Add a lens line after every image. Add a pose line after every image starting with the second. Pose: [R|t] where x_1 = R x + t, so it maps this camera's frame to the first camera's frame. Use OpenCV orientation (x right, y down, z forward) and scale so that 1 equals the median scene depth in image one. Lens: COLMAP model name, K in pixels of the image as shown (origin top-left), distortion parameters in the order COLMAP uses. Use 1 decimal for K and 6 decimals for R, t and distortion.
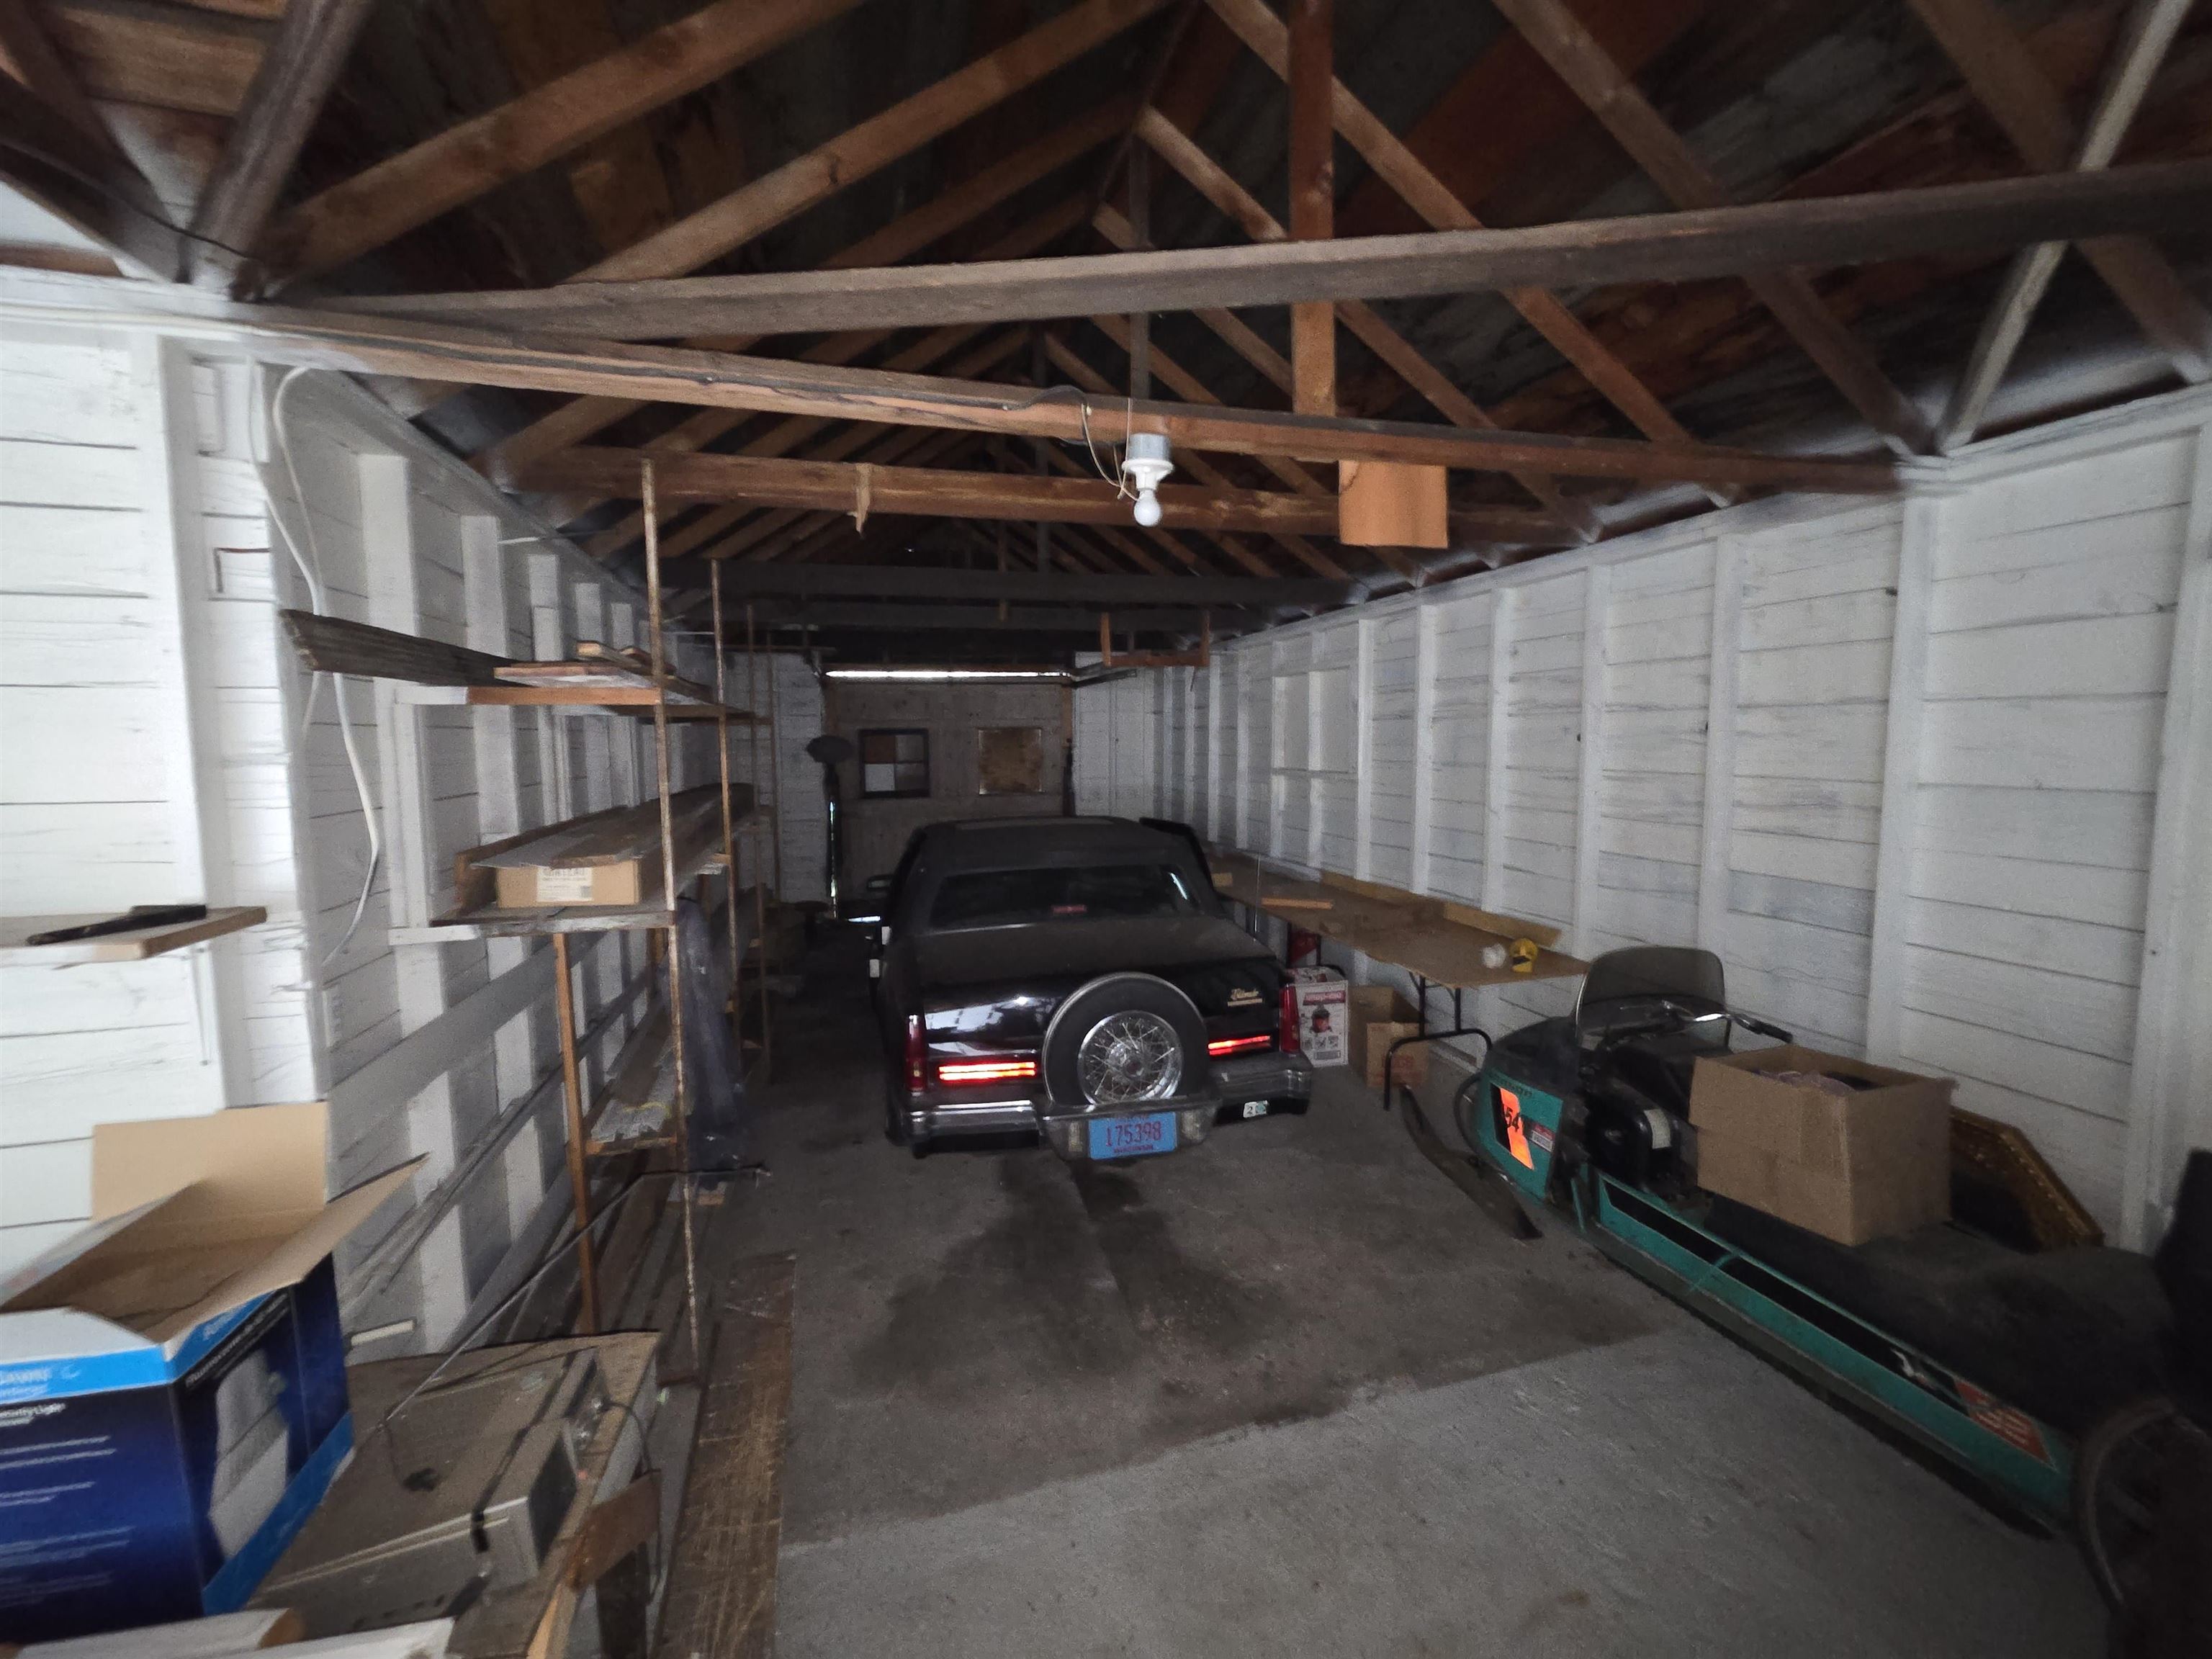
lens RADIAL K [[901.6, 0, 1098.7], [0, 901.6, 831.1], [0, 0, 1]] dist [-0.007474, -0.000231]
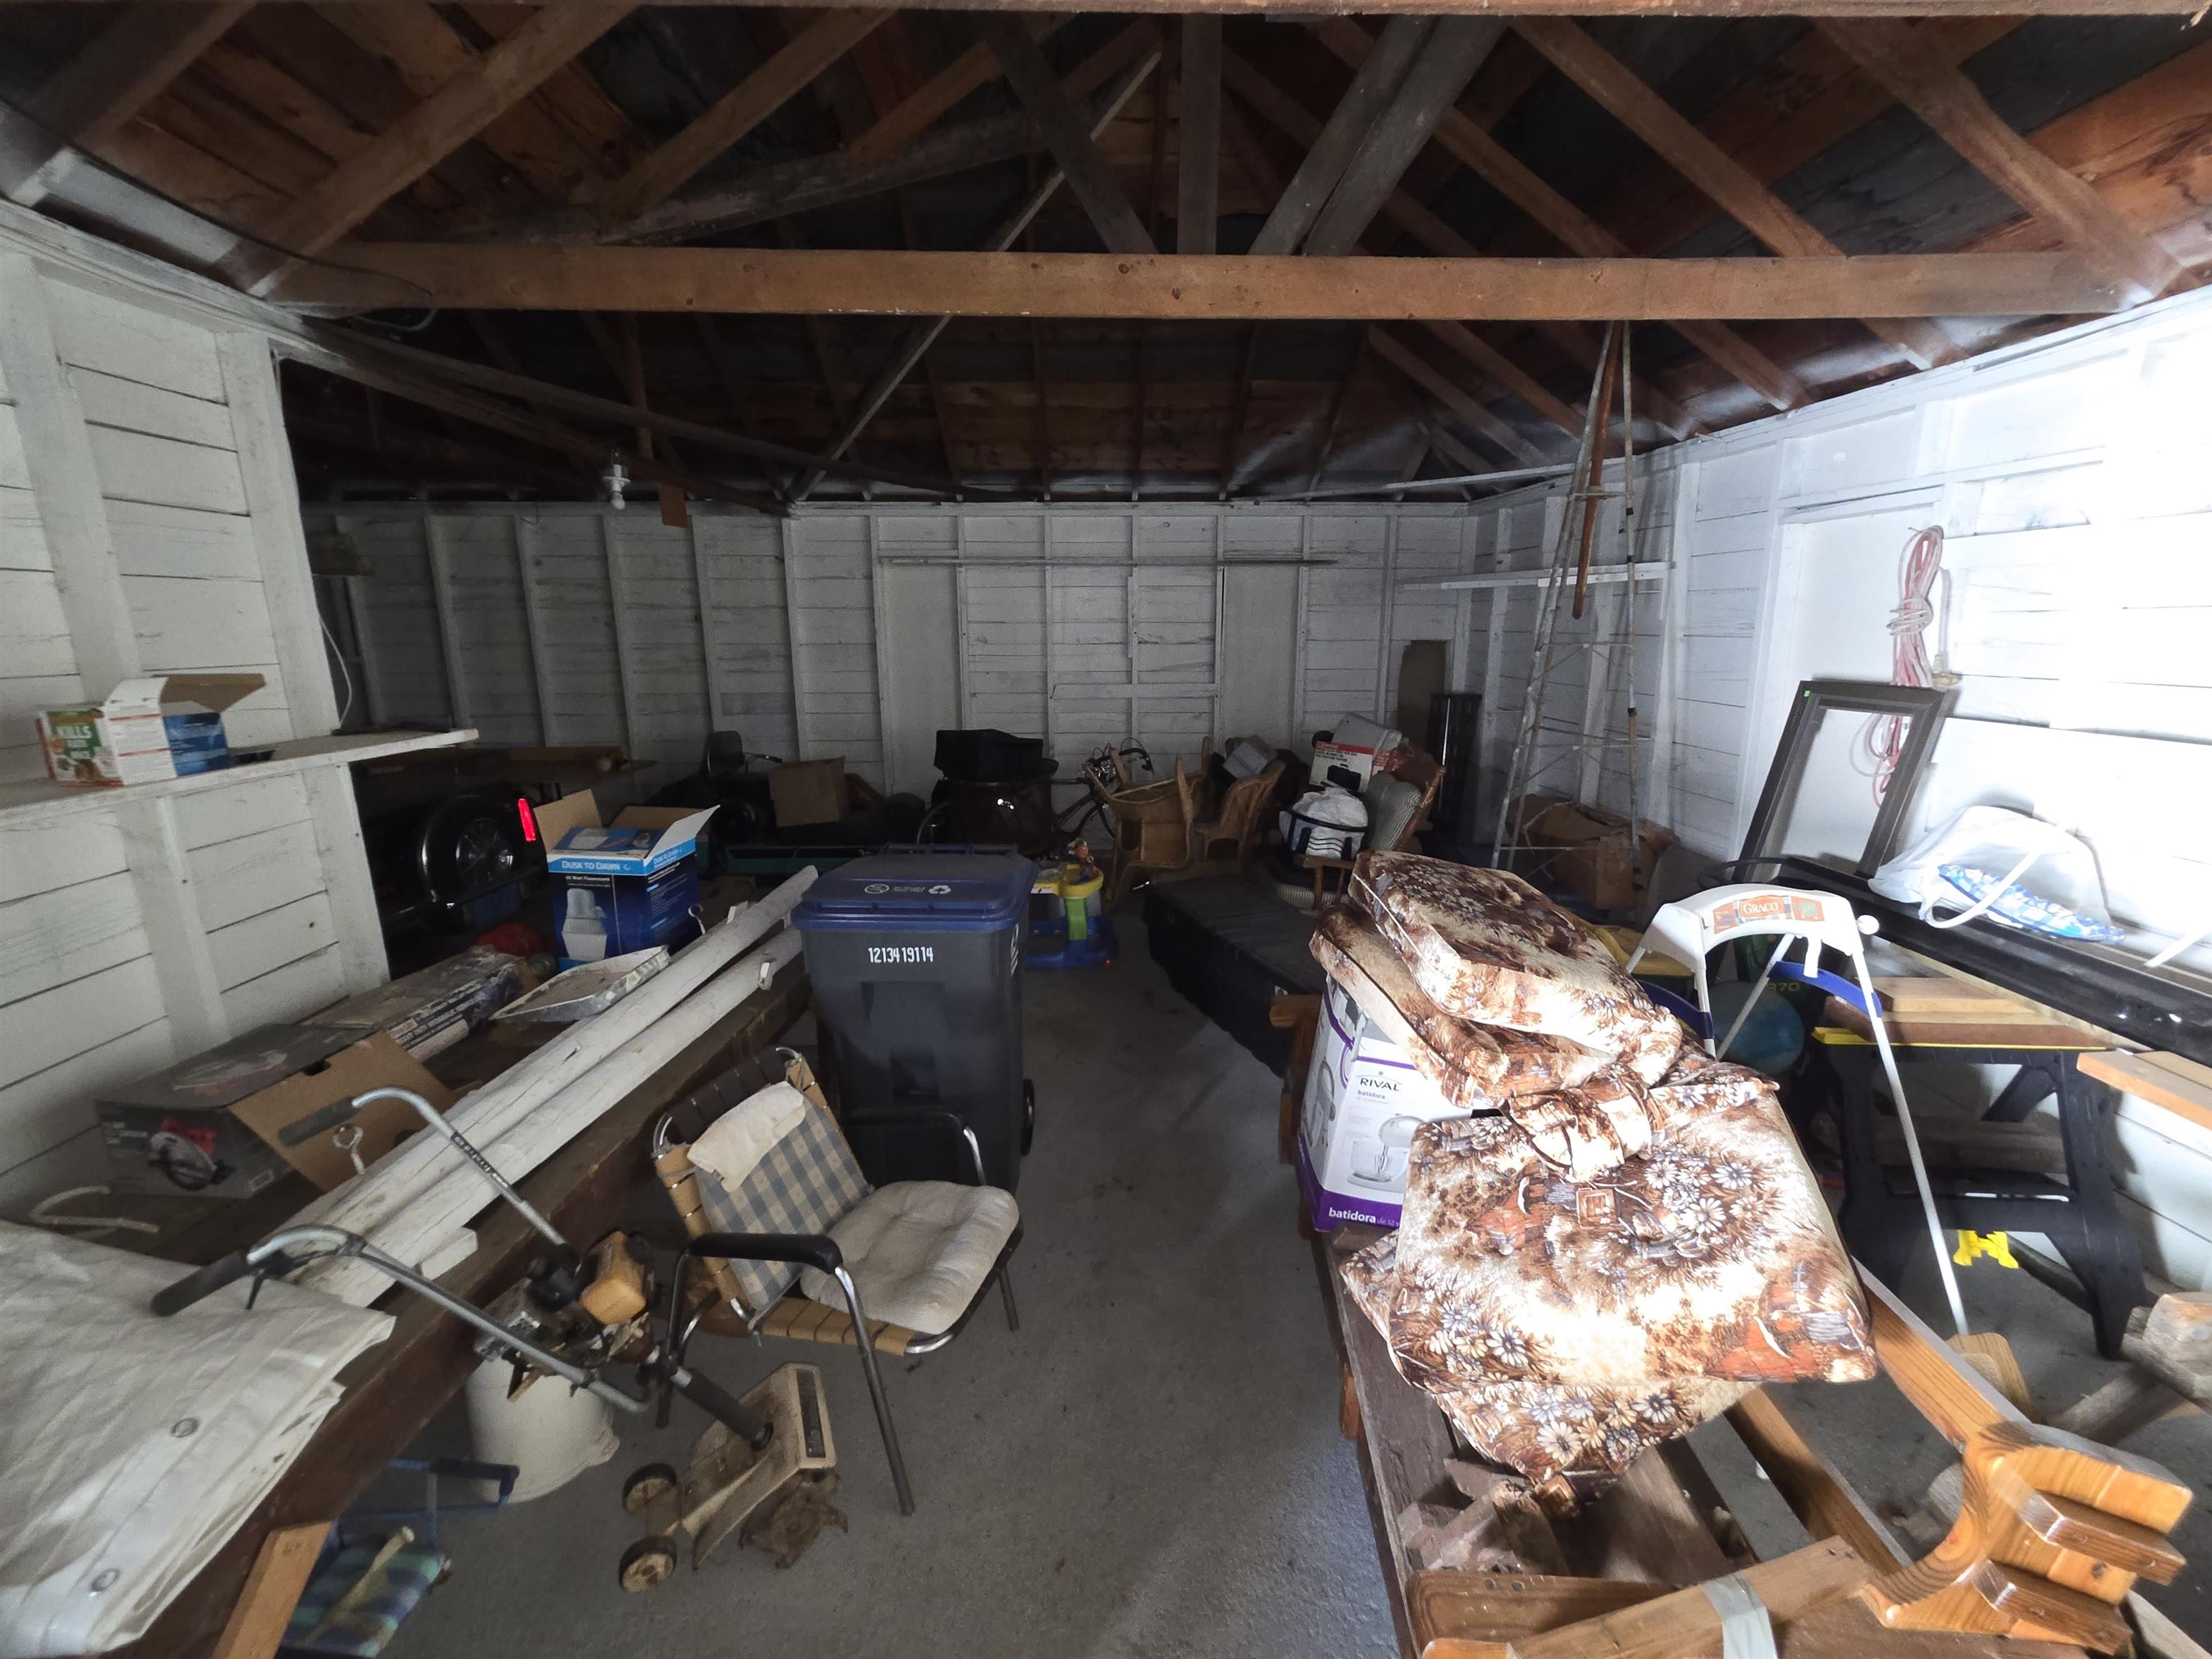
lens RADIAL K [[901.6, 0, 1105.4], [0, 901.6, 825.7], [0, 0, 1]] dist [-0.007474, -0.000231]
pose [[0.265427, -0.215110, 0.939828, -1.139064], [0.097833, 0.975770, 0.195706, 0.027090], [-0.959155, 0.040000, 0.280040, -0.388359]]
